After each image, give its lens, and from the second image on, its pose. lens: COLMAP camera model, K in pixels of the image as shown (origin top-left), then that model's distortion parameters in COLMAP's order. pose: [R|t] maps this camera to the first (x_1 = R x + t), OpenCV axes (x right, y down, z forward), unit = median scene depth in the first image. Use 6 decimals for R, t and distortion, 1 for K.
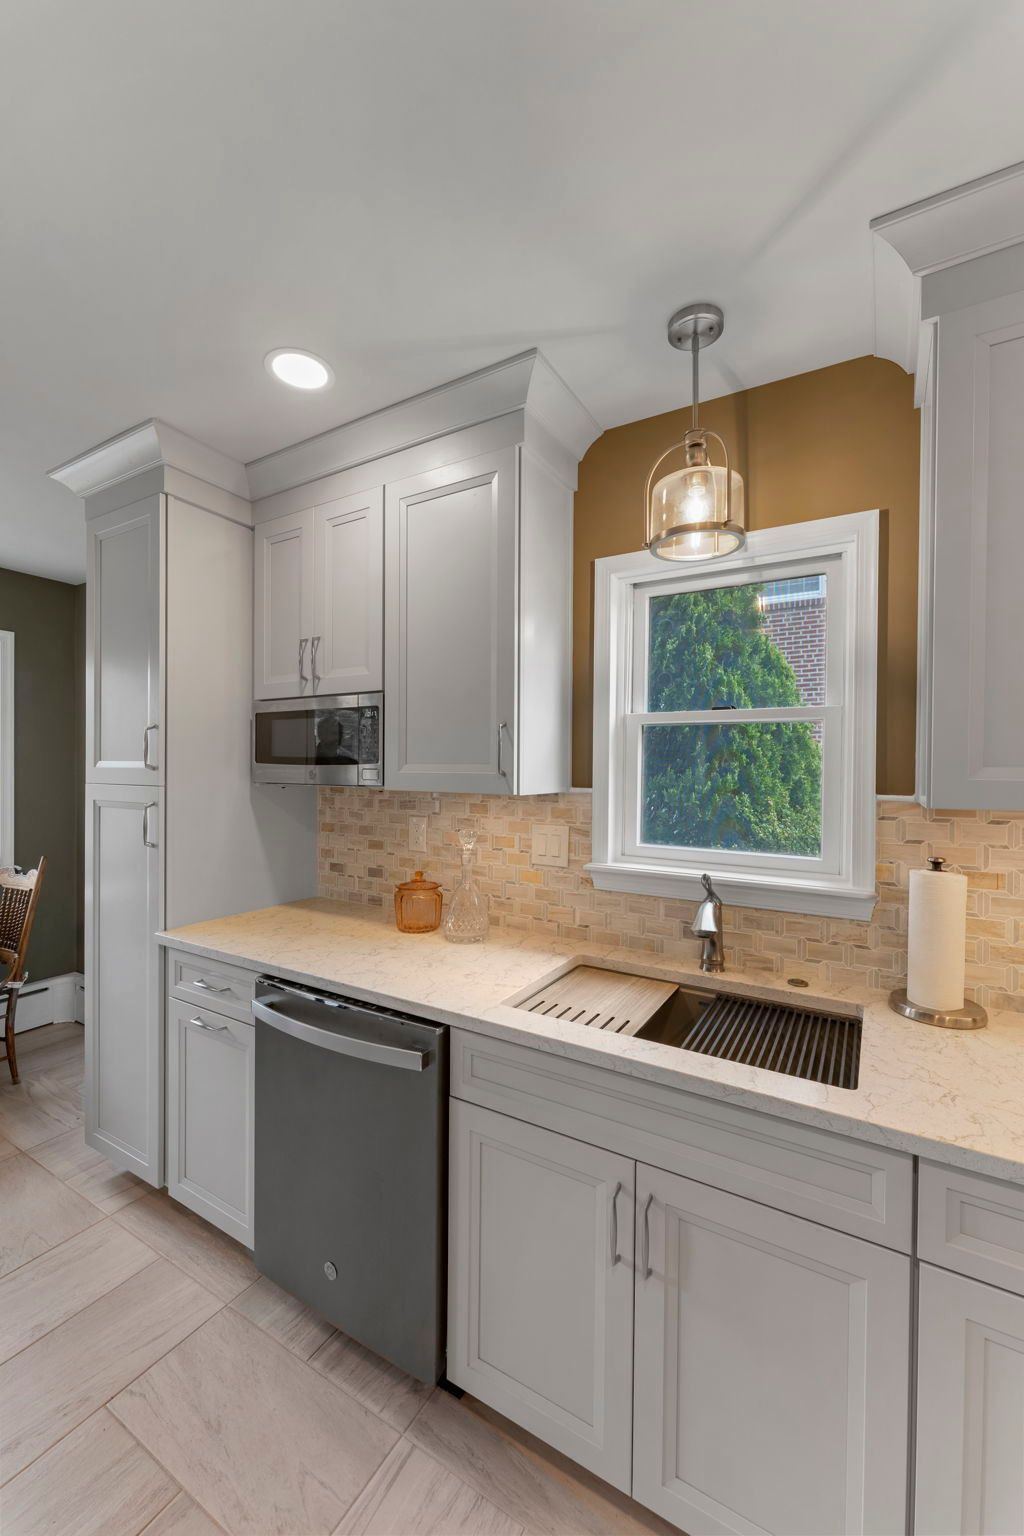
lens RADIAL K [[612.4, 0, 515.1], [0, 612.4, 770.9], [0, 0, 1]] dist [0.000028, -0.001345]
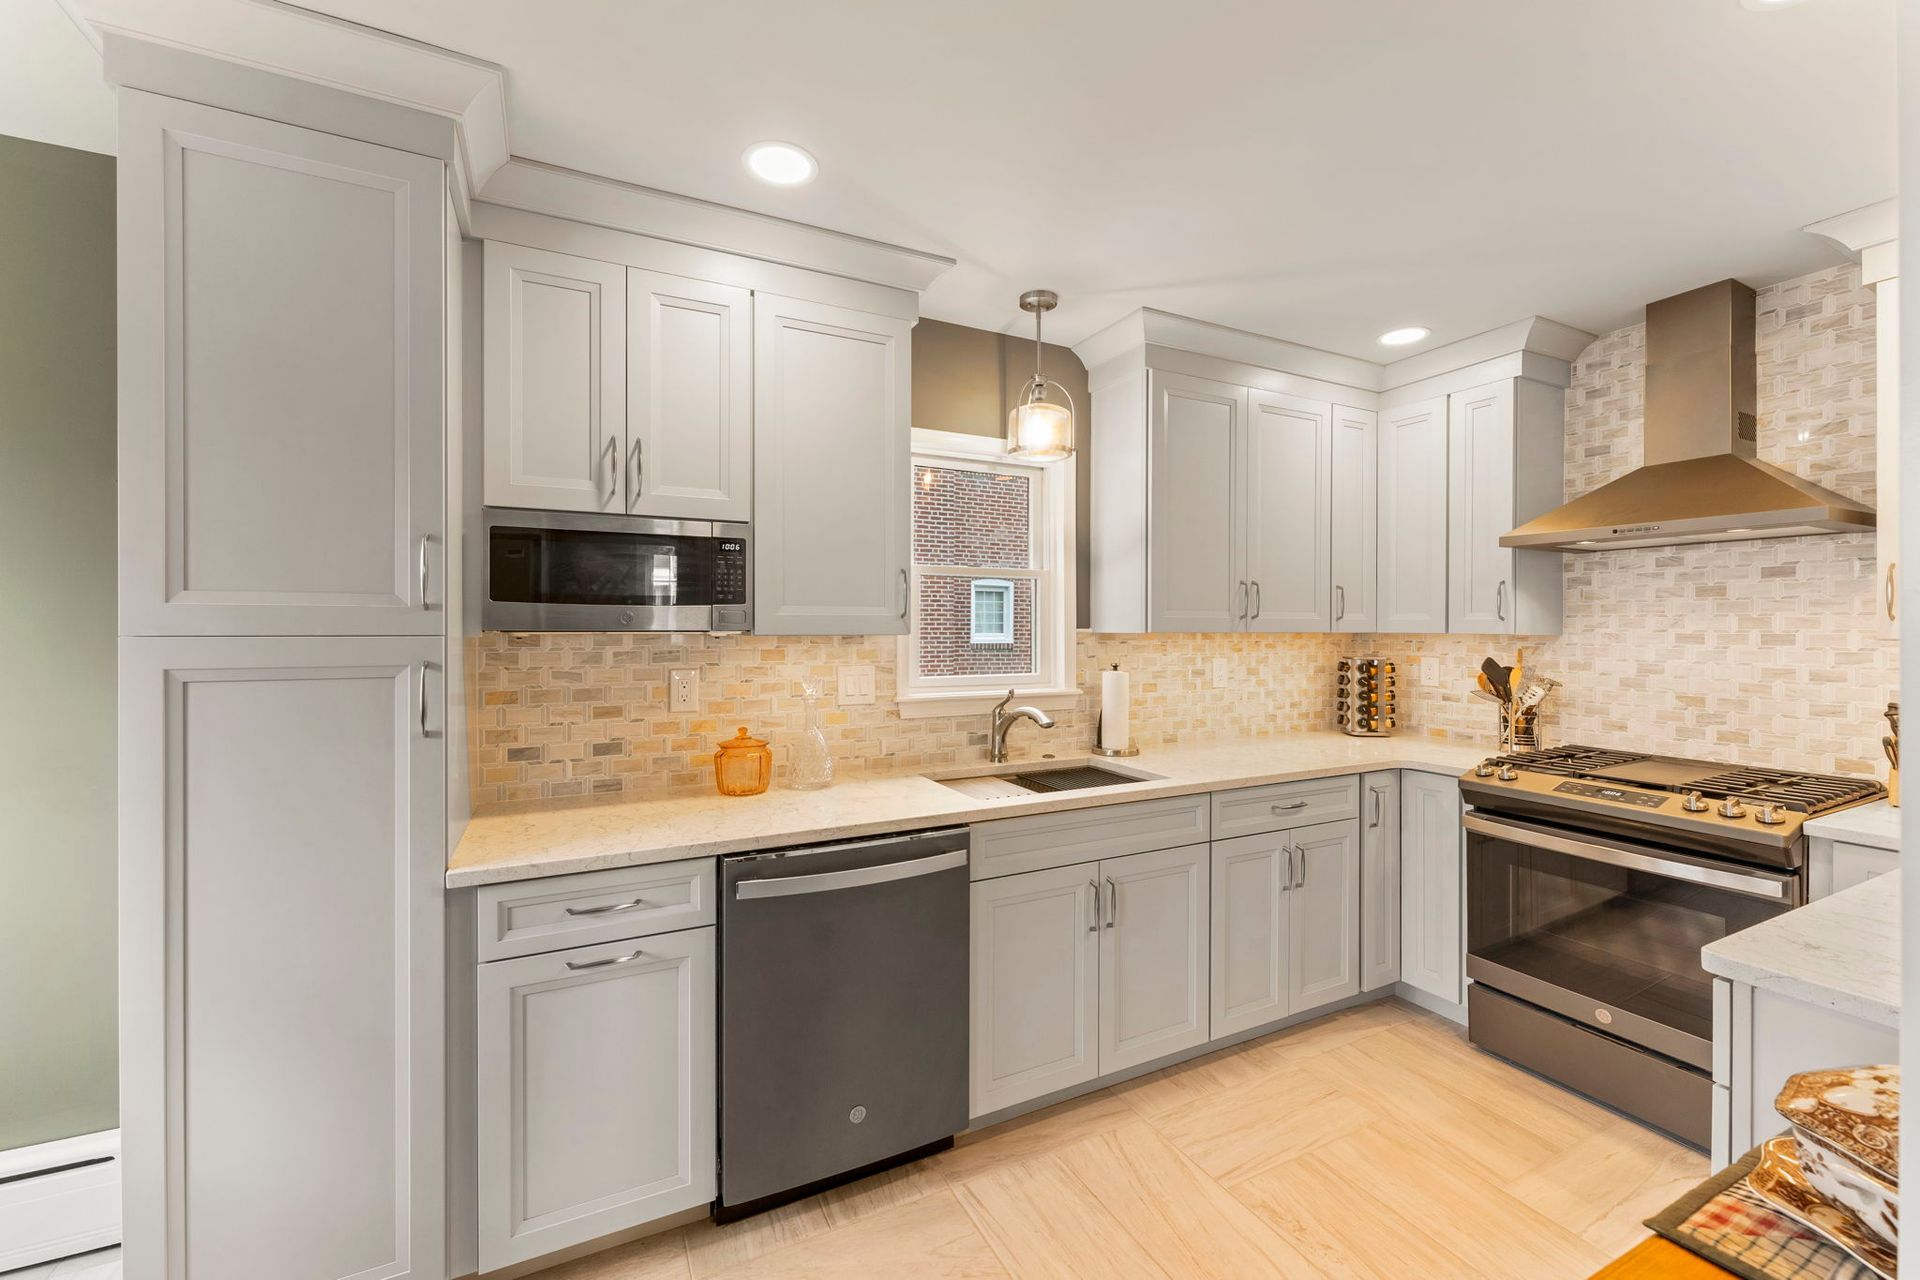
lens RADIAL K [[765.5, 0, 953.0], [0, 765.5, 631.0], [0, 0, 1]] dist [0.000028, -0.001345]
pose [[0.540182, -0.013015, 0.841447, -1.011024], [0.008601, 0.999914, 0.009945, 0.017870], [-0.841504, 0.001866, 0.540247, 0.158230]]
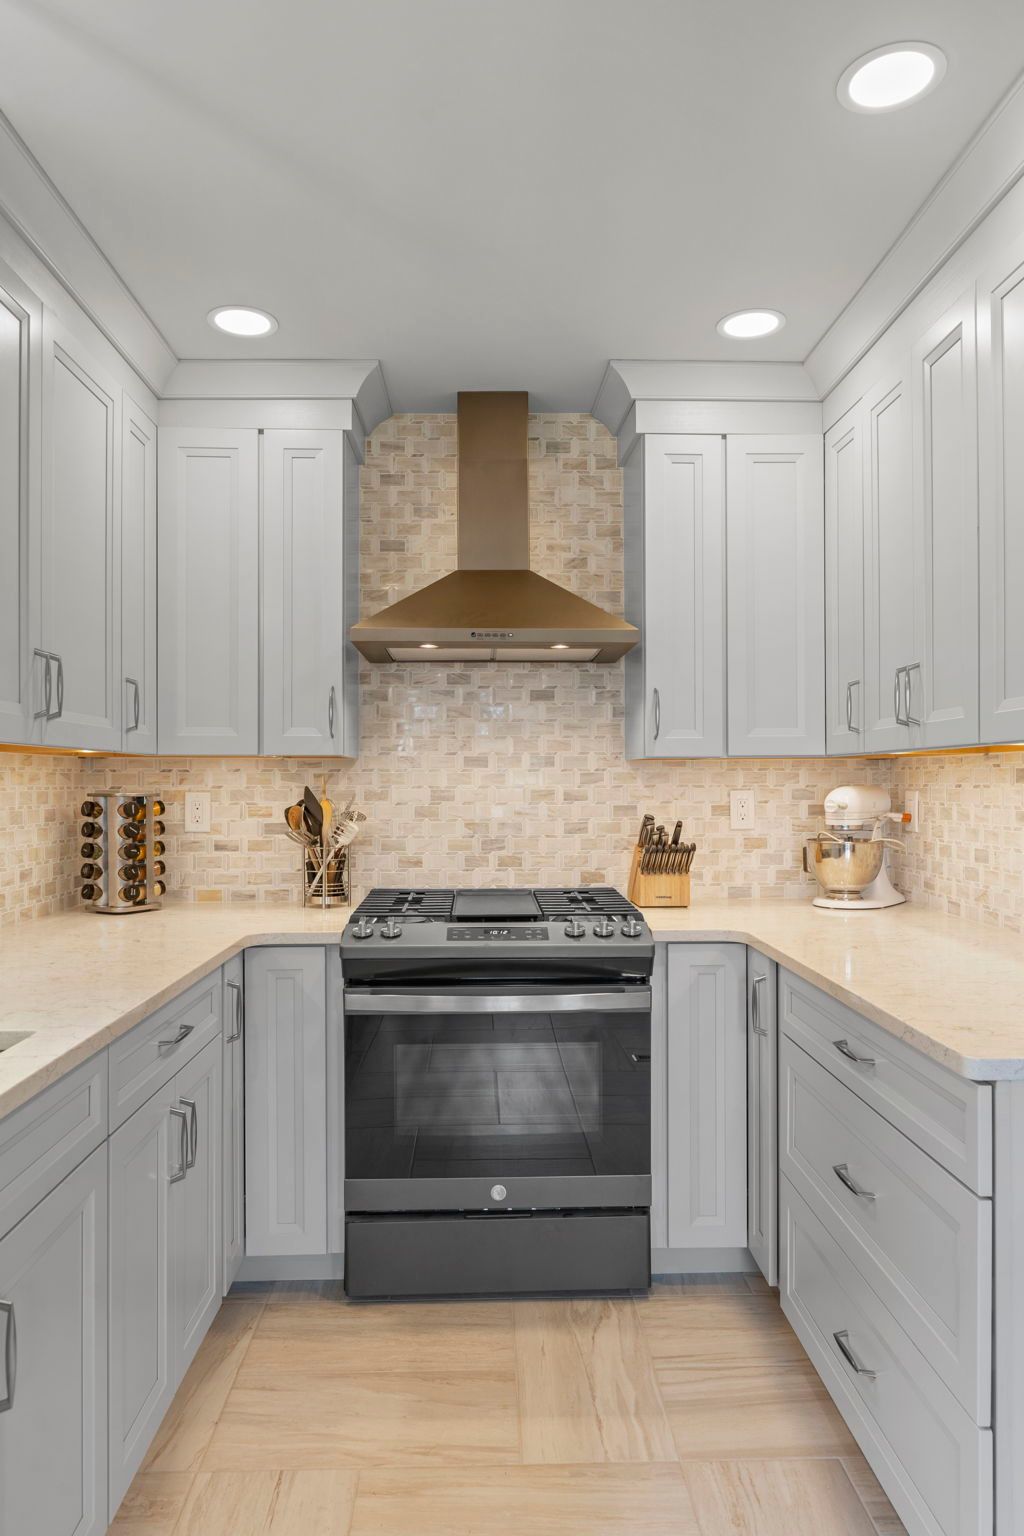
lens RADIAL K [[1019.7, 0, 512.5], [0, 1019.7, 778.7], [0, 0, 1]] dist [0.000827, -0.002182]
pose [[-0.540593, -0.006658, 0.841258, -0.621895], [0.000847, 0.999964, 0.008458, 0.071627], [-0.841284, 0.005285, -0.540568, 0.677571]]
